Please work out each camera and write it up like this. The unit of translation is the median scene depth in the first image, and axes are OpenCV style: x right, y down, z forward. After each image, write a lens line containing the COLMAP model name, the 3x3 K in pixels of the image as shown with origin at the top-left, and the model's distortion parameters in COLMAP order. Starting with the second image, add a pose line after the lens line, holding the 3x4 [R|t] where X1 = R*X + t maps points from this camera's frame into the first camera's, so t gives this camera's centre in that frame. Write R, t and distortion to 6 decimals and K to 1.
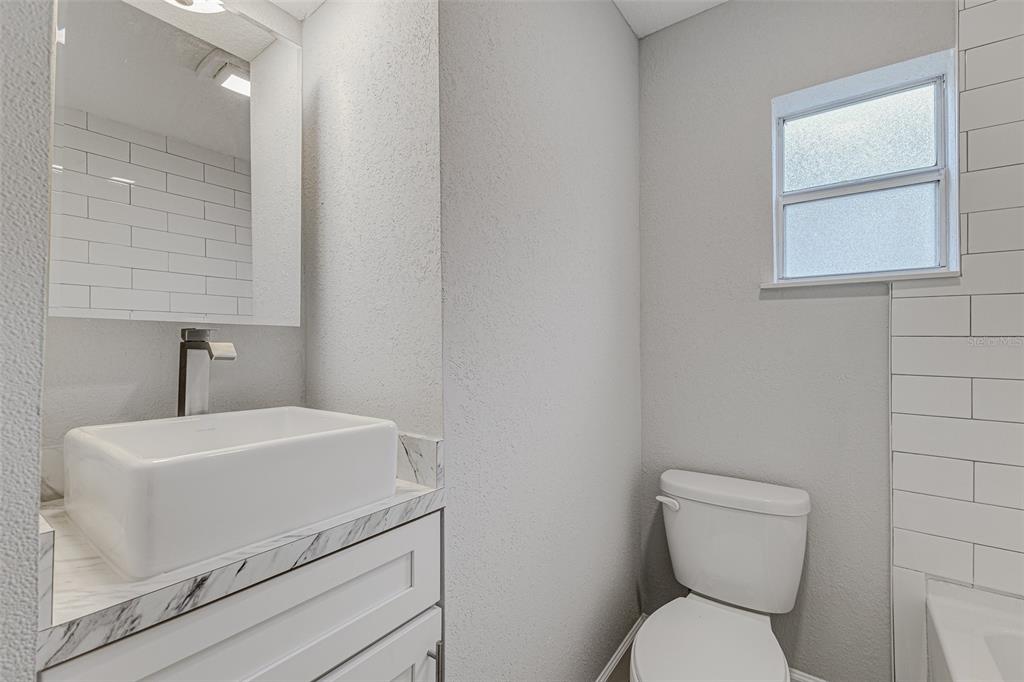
lens RADIAL K [[455.3, 0, 511.3], [0, 455.3, 339.4], [0, 0, 1]] dist [0.020502, -0.003365]
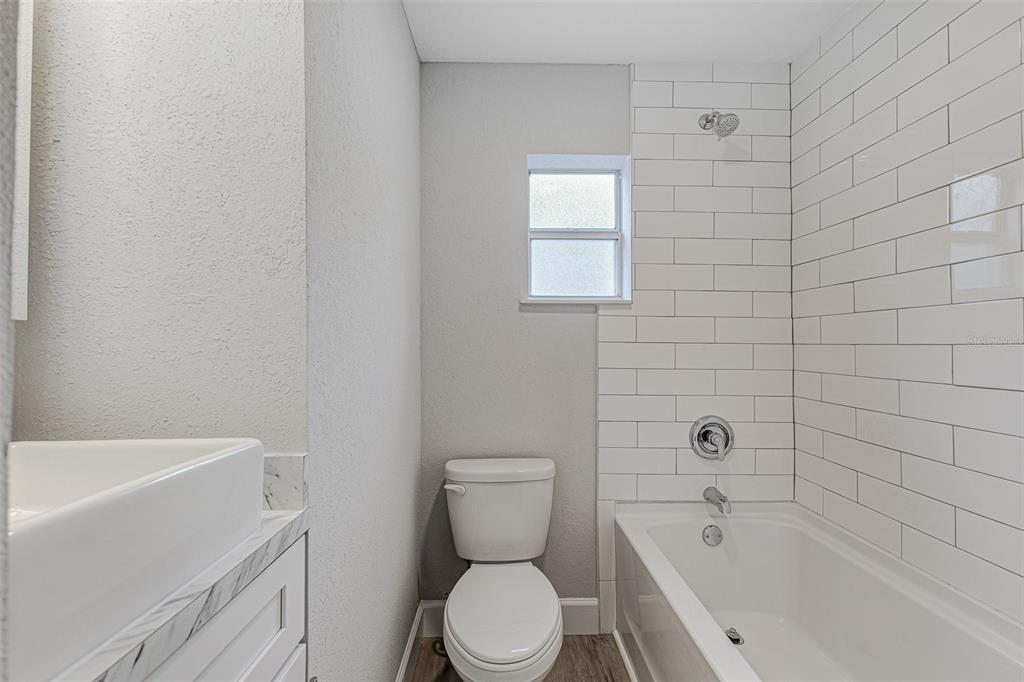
lens RADIAL K [[455.3, 0, 517.5], [0, 455.3, 341.6], [0, 0, 1]] dist [0.020502, -0.003365]
pose [[0.789082, 0.008215, 0.614232, -0.259297], [-0.005818, 0.999966, -0.005900, 0.002141], [-0.614260, 0.001082, 0.789103, 0.027134]]
